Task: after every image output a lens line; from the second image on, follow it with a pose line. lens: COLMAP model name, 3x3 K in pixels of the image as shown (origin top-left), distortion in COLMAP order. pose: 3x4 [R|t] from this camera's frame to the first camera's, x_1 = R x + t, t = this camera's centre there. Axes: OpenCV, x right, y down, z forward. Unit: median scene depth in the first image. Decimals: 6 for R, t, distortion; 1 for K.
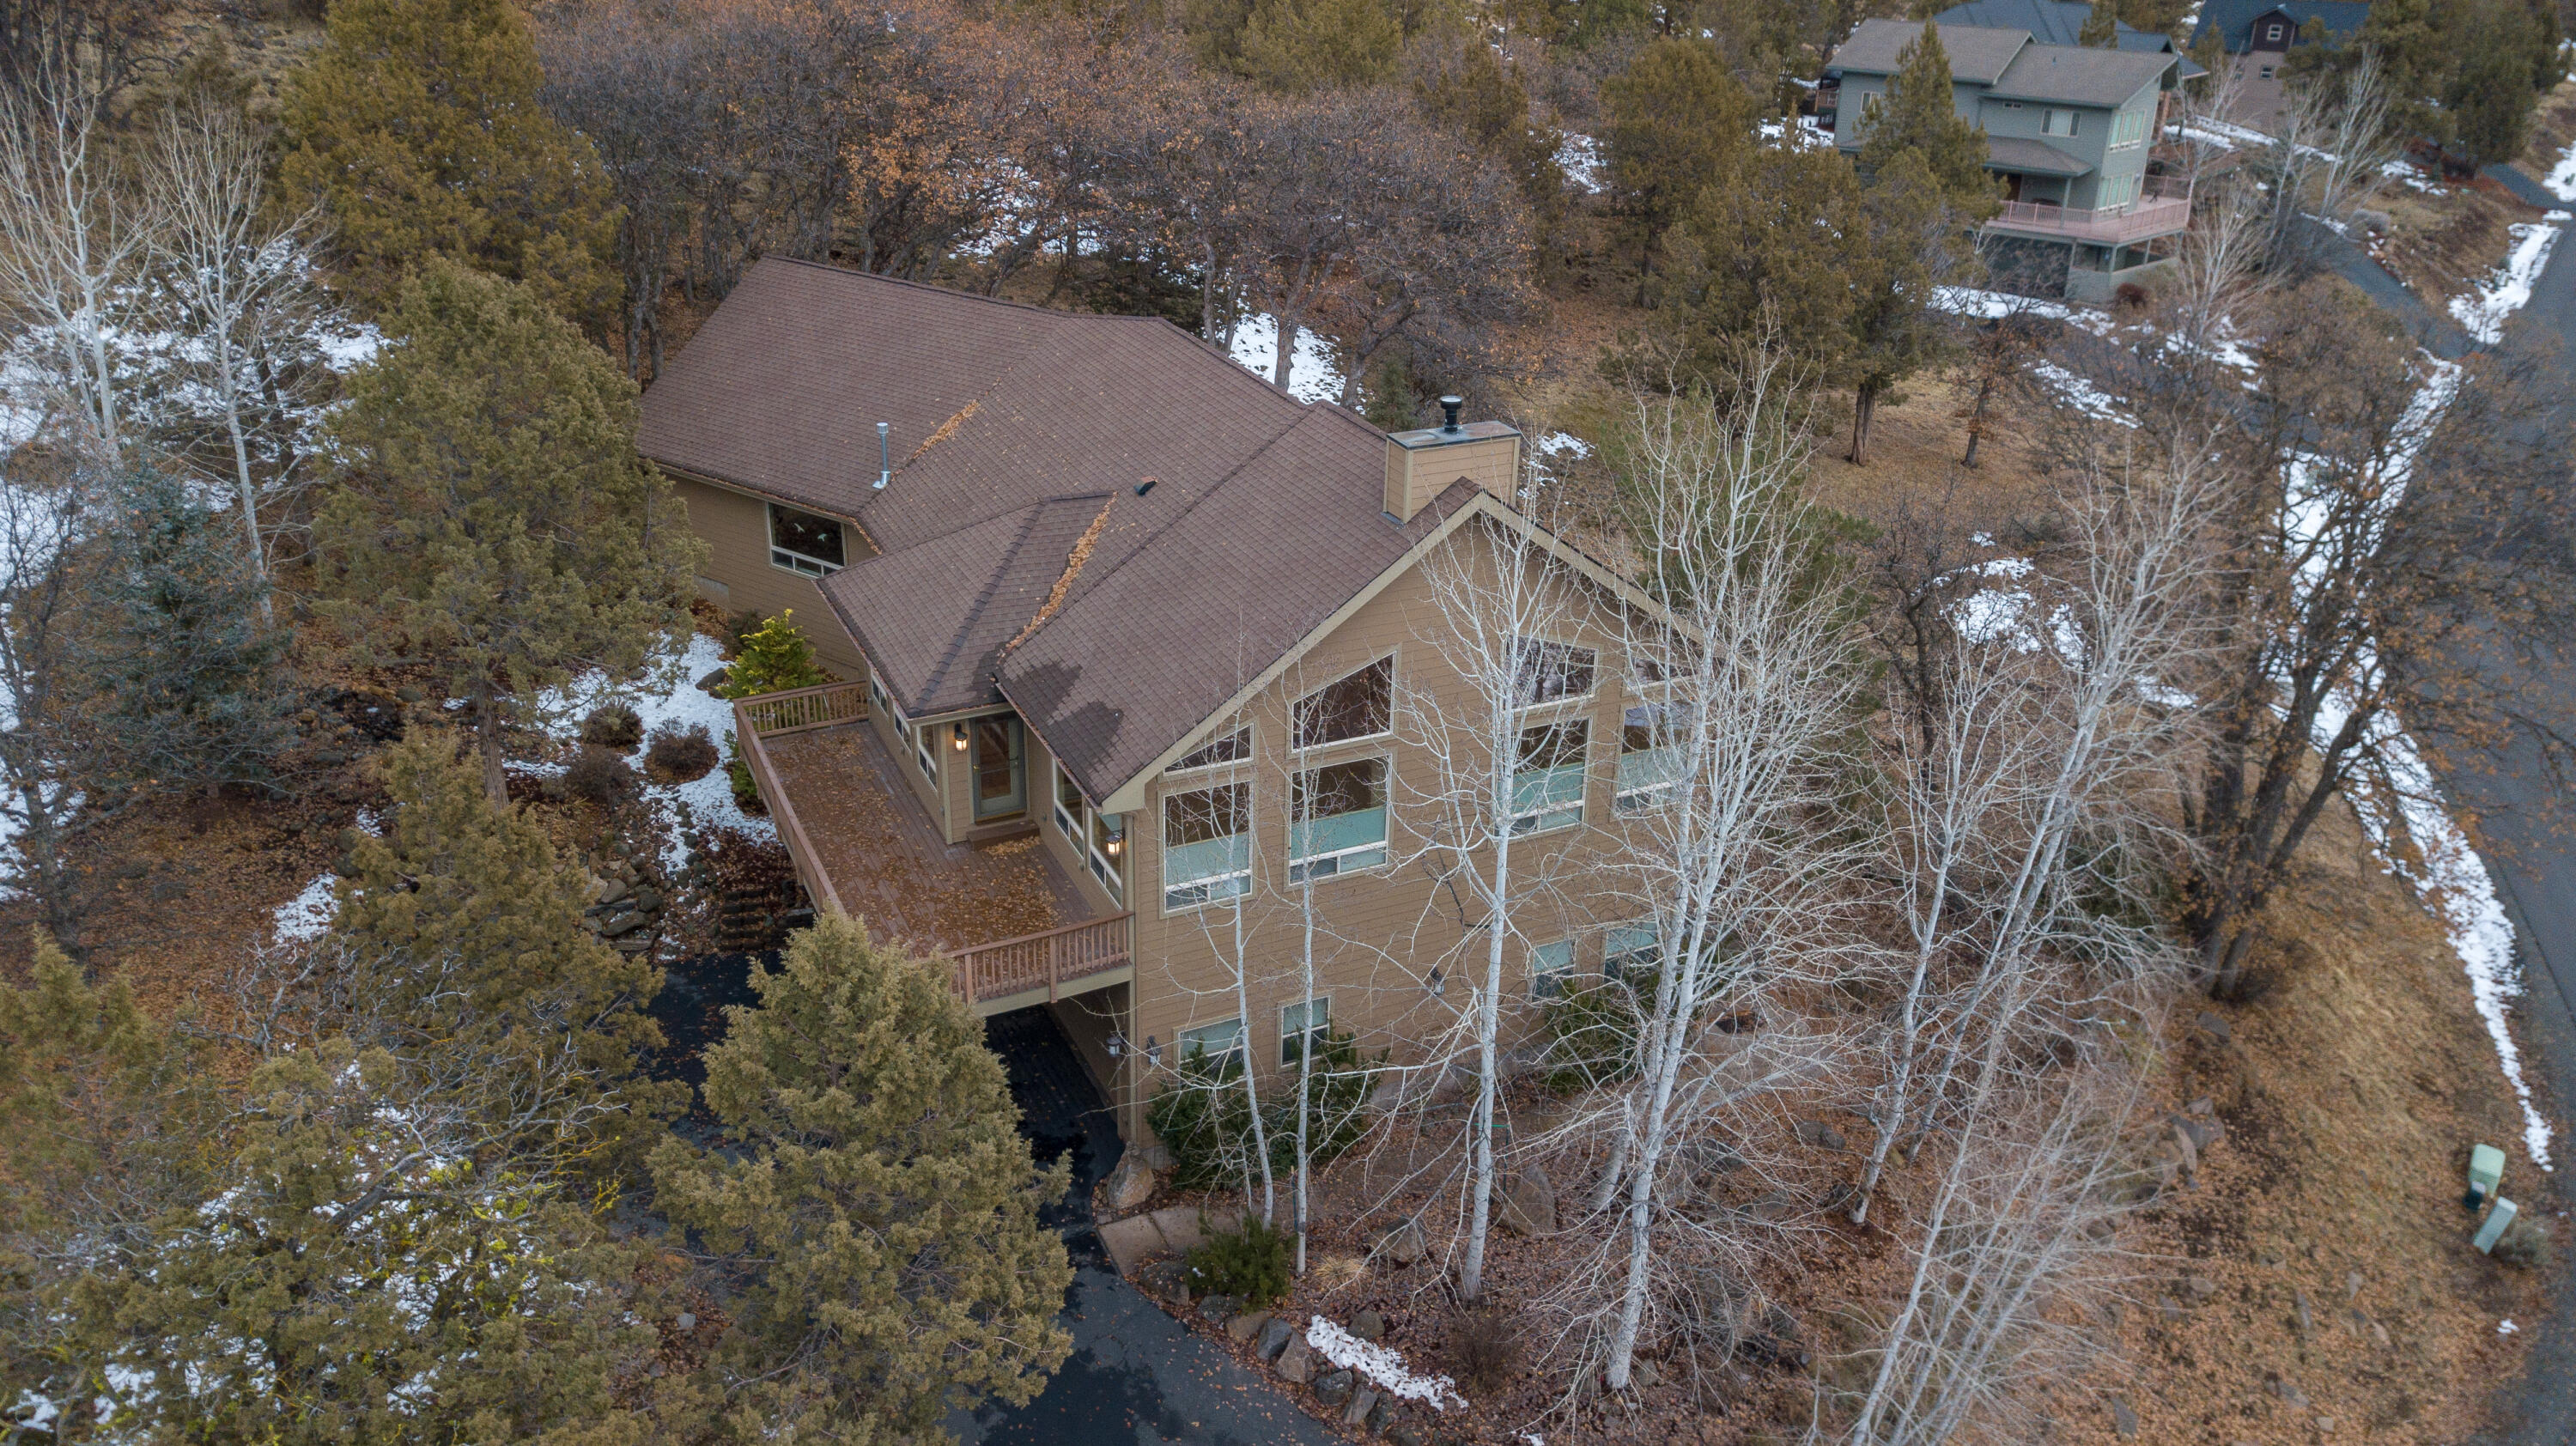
lens RADIAL K [[1981.2, 0, 1289.6], [0, 1981.2, 719.2], [0, 0, 1]] dist [0.017591, -0.018348]
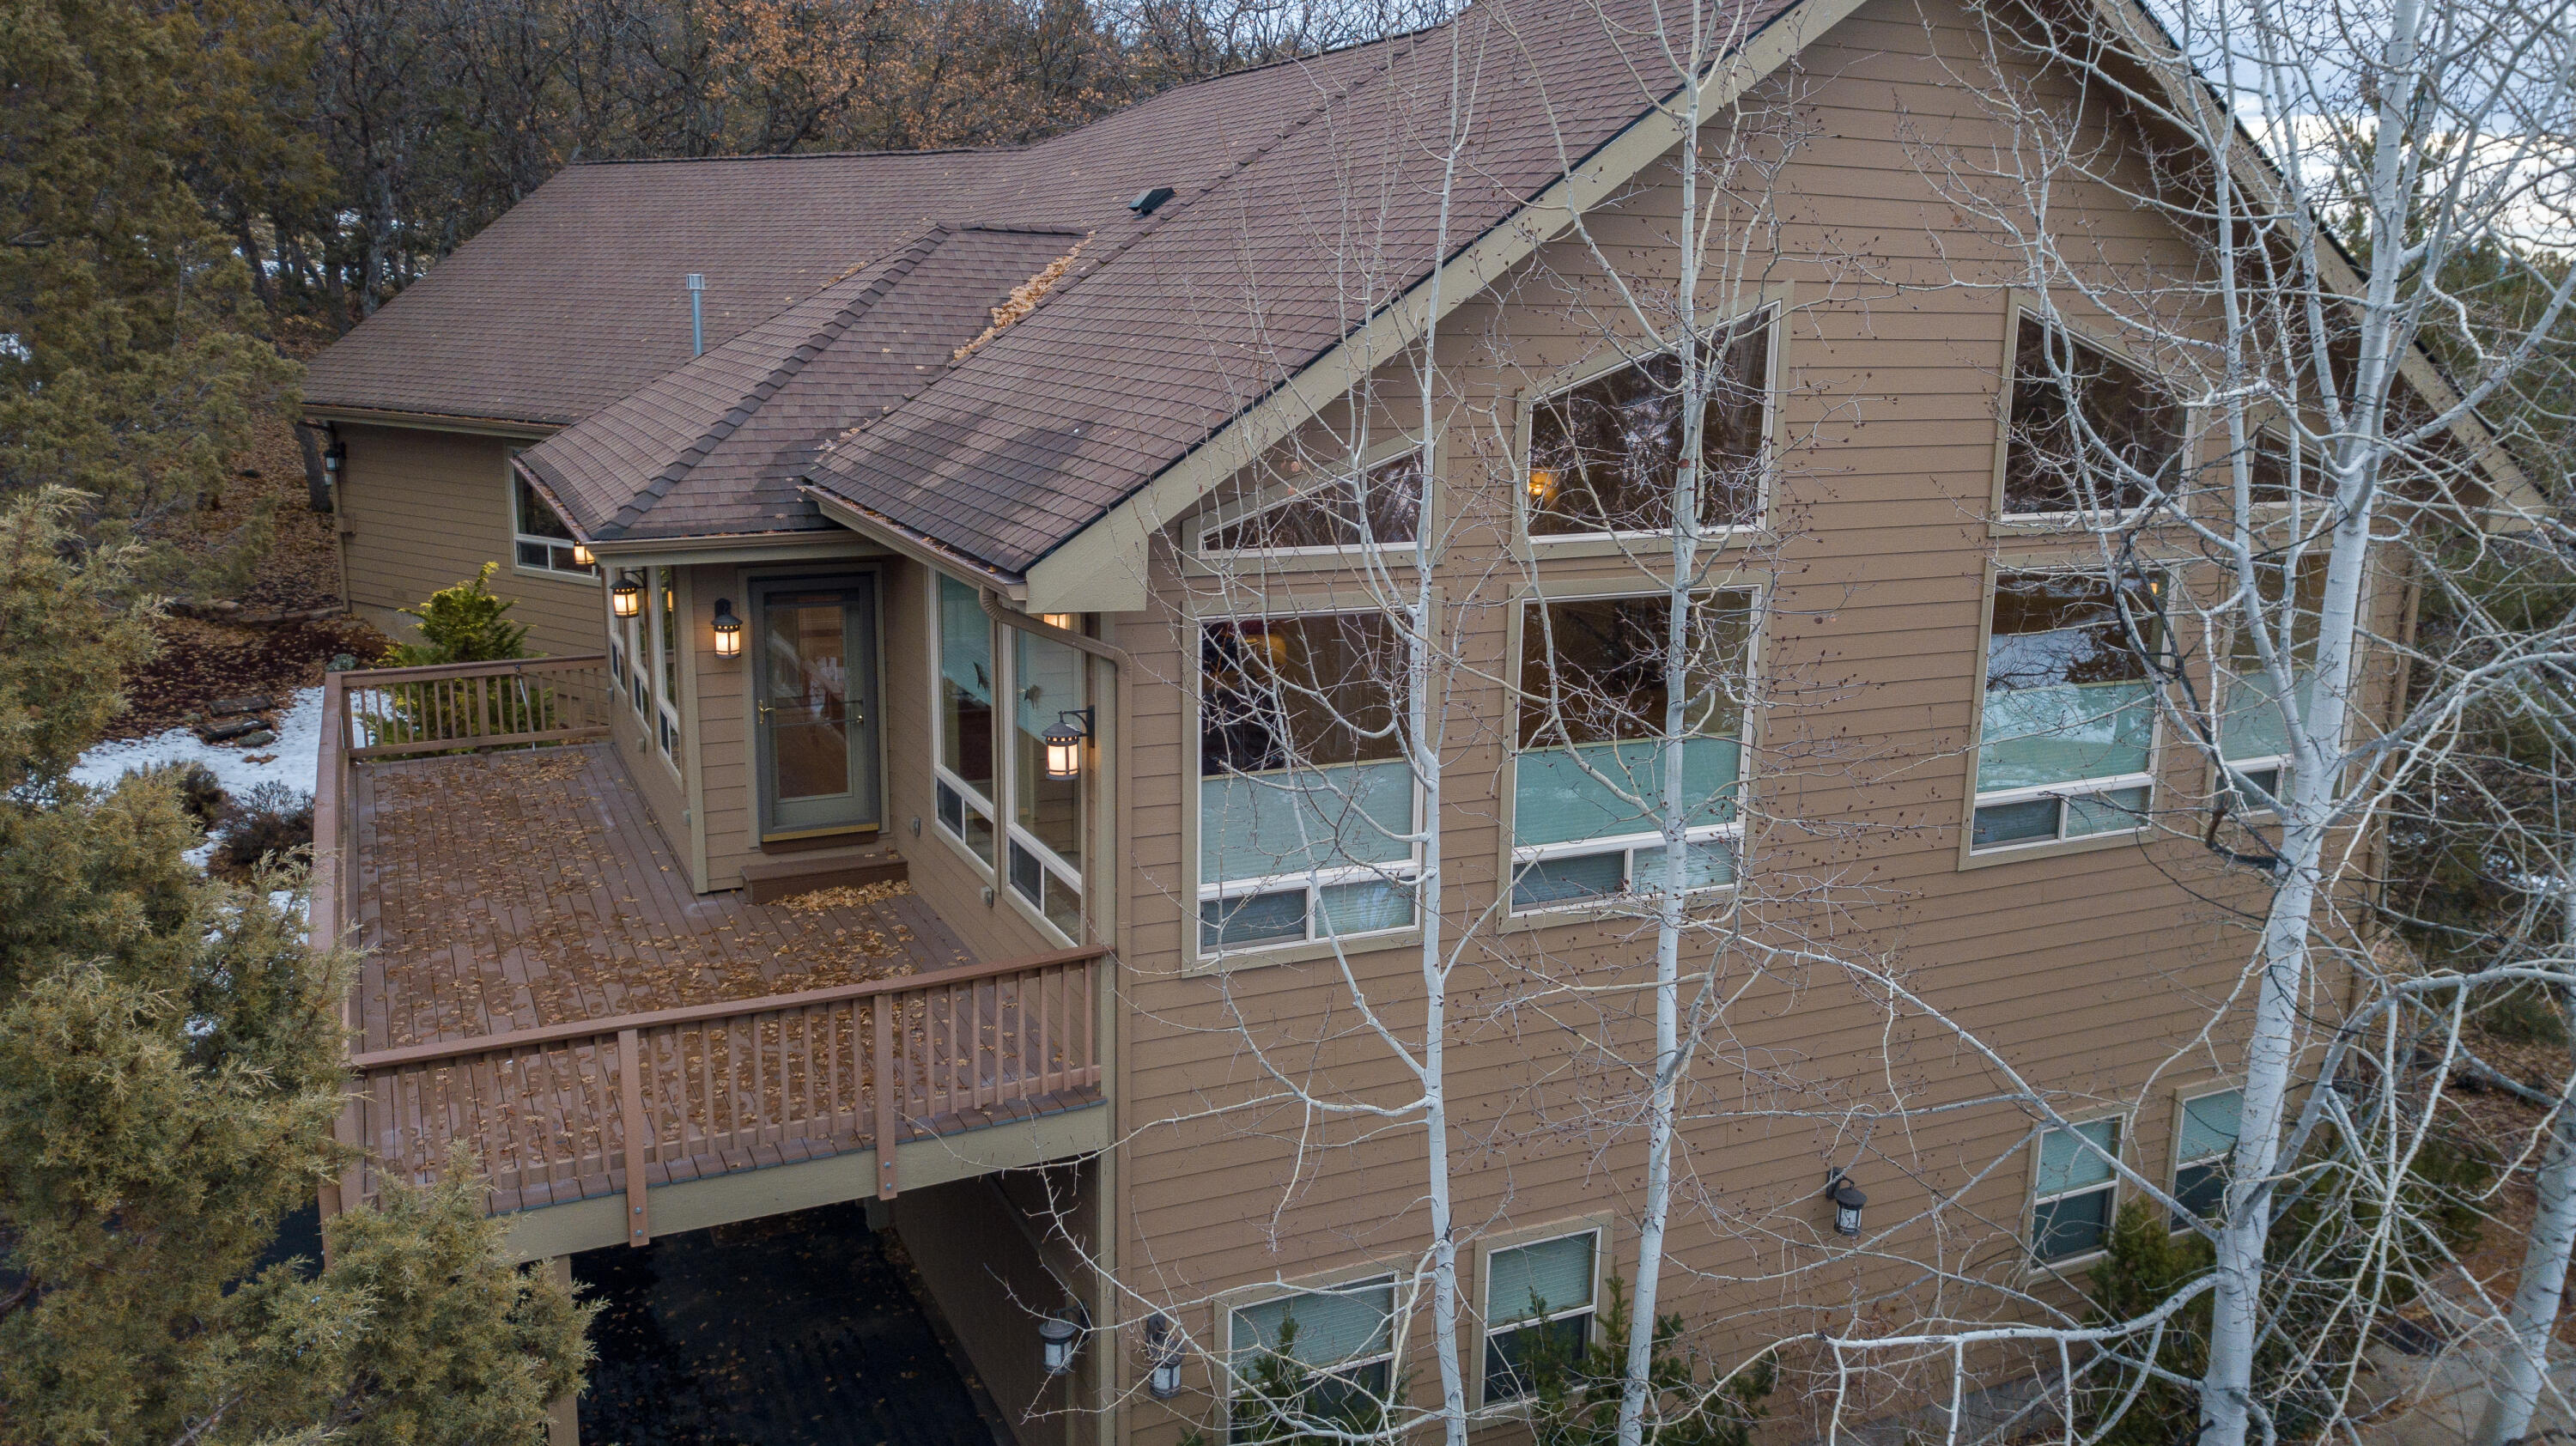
lens RADIAL K [[1981.2, 0, 1285.6], [0, 1981.2, 718.4], [0, 0, 1]] dist [0.017591, -0.018348]
pose [[0.999997, -0.002297, 0.000699, -0.041685], [0.002393, 0.977075, -0.212883, 0.119483], [-0.000193, 0.212884, 0.977077, 0.559951]]
